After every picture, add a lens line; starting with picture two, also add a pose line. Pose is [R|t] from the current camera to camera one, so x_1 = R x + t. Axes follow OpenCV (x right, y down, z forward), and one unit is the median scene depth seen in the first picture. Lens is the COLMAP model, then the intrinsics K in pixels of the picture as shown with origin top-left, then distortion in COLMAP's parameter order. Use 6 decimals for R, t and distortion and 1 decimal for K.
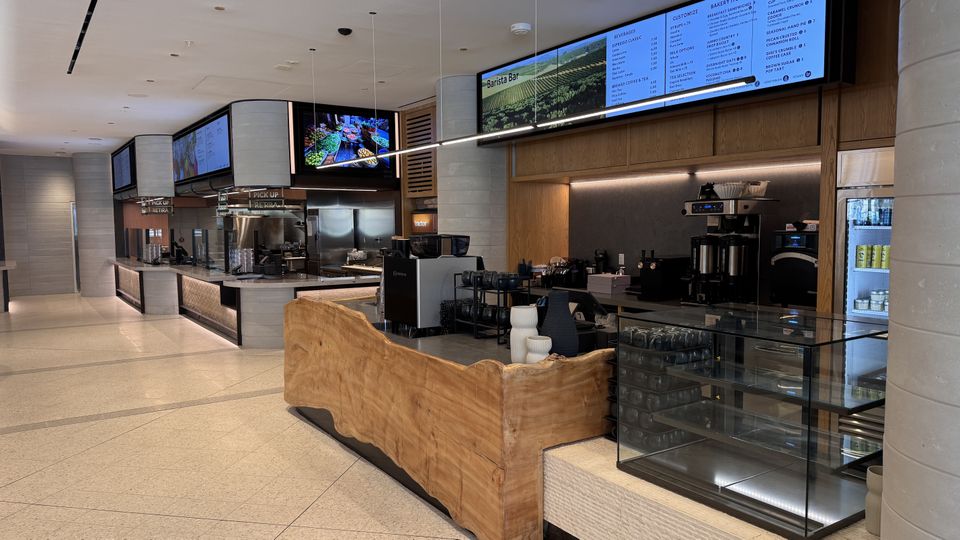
lens RADIAL K [[665.2, 0, 477.5], [0, 665.2, 275.3], [0, 0, 1]] dist [0.078731, 0.001058]
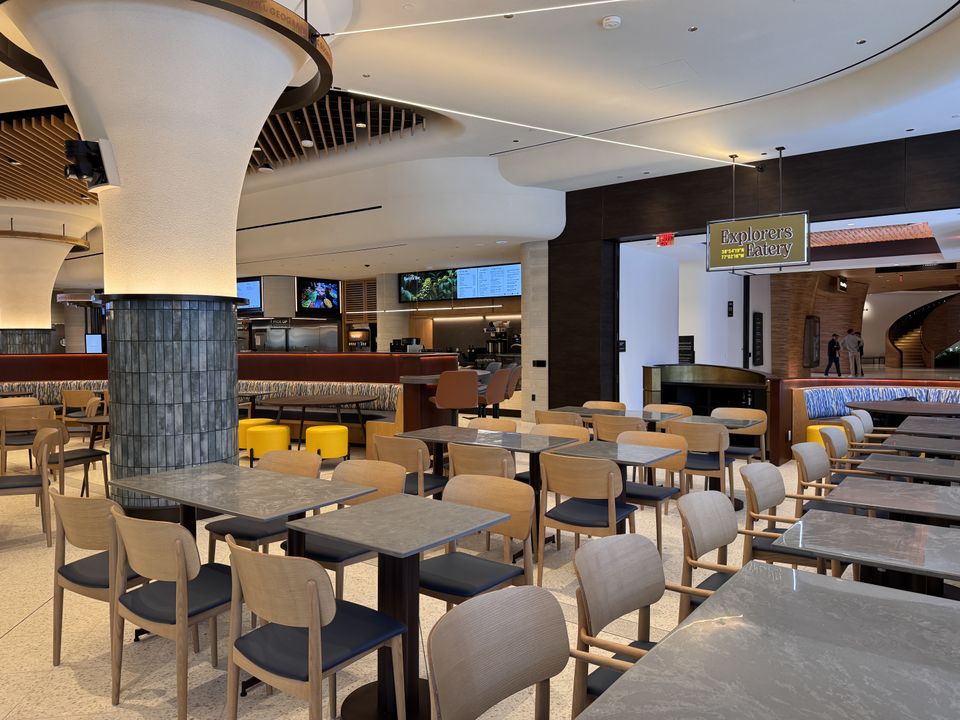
lens RADIAL K [[681.2, 0, 481.1], [0, 681.2, 359.0], [0, 0, 1]] dist [-0.001711, -0.000128]
pose [[0.944315, -0.002848, 0.329030, -0.418871], [0.022407, 0.998198, -0.055669, 0.118145], [-0.328279, 0.059941, 0.942677, -1.101562]]
